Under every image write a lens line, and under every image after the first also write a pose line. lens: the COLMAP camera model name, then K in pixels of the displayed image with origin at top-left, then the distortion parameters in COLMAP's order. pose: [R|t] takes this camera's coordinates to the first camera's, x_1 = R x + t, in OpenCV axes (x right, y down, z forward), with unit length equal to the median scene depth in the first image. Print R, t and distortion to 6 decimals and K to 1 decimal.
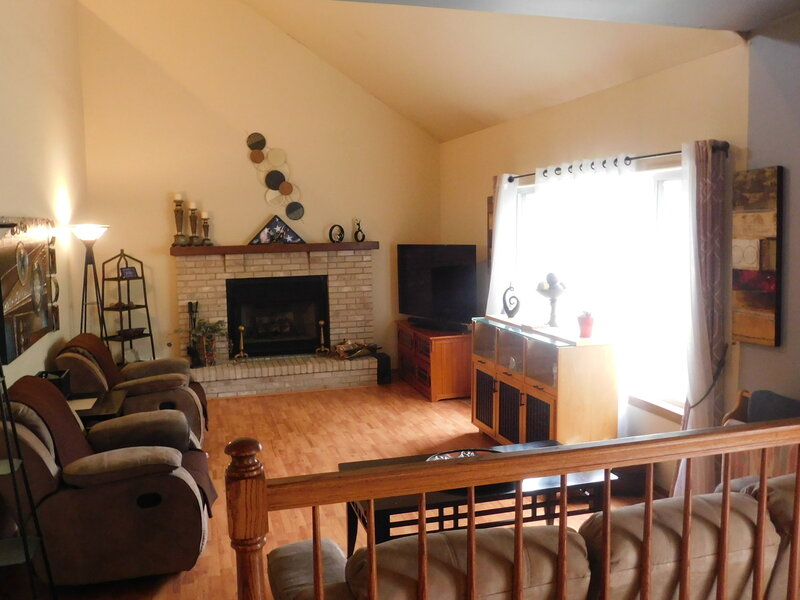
lens RADIAL K [[704.8, 0, 398.8], [0, 704.8, 299.0], [0, 0, 1]] dist [-0.050146, 0.022840]
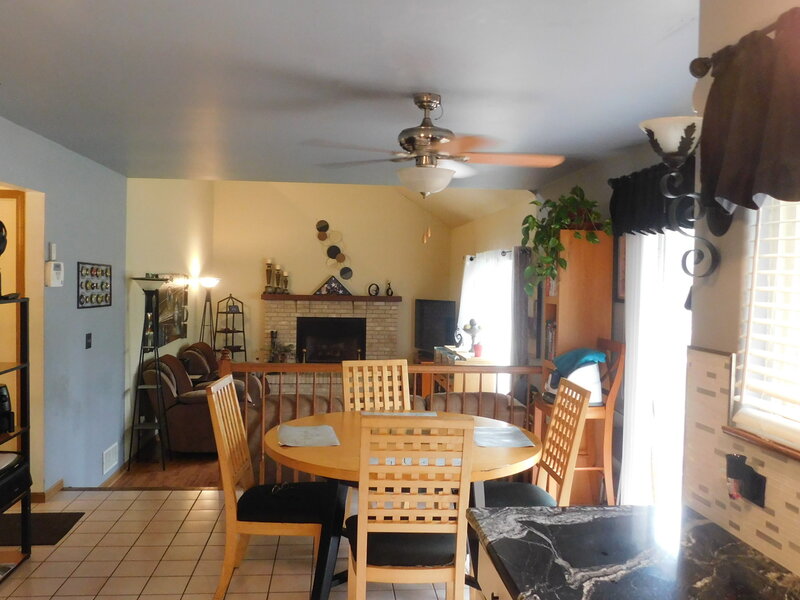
lens RADIAL K [[704.8, 0, 403.3], [0, 704.8, 300.3], [0, 0, 1]] dist [-0.050146, 0.022840]
pose [[0.983590, 0.043314, -0.175142, 0.242682], [-0.056865, 0.995702, -0.073108, 0.033760], [0.171223, 0.081868, 0.981825, -0.442691]]
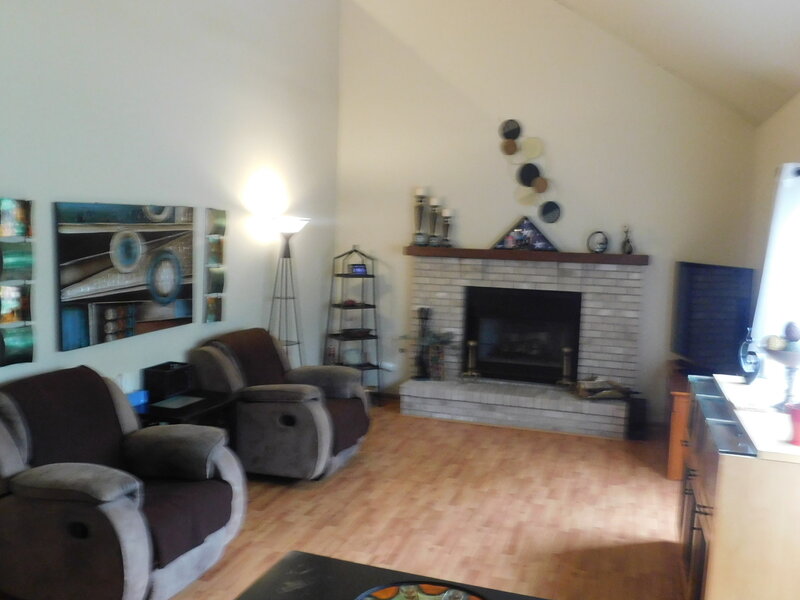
lens RADIAL K [[704.8, 0, 402.8], [0, 704.8, 300.6], [0, 0, 1]] dist [-0.050146, 0.022840]
pose [[0.823612, 0.100910, -0.558104, 0.193479], [-0.103671, 0.994251, 0.026779, -0.026711], [0.557598, 0.035804, 0.829338, 0.228816]]
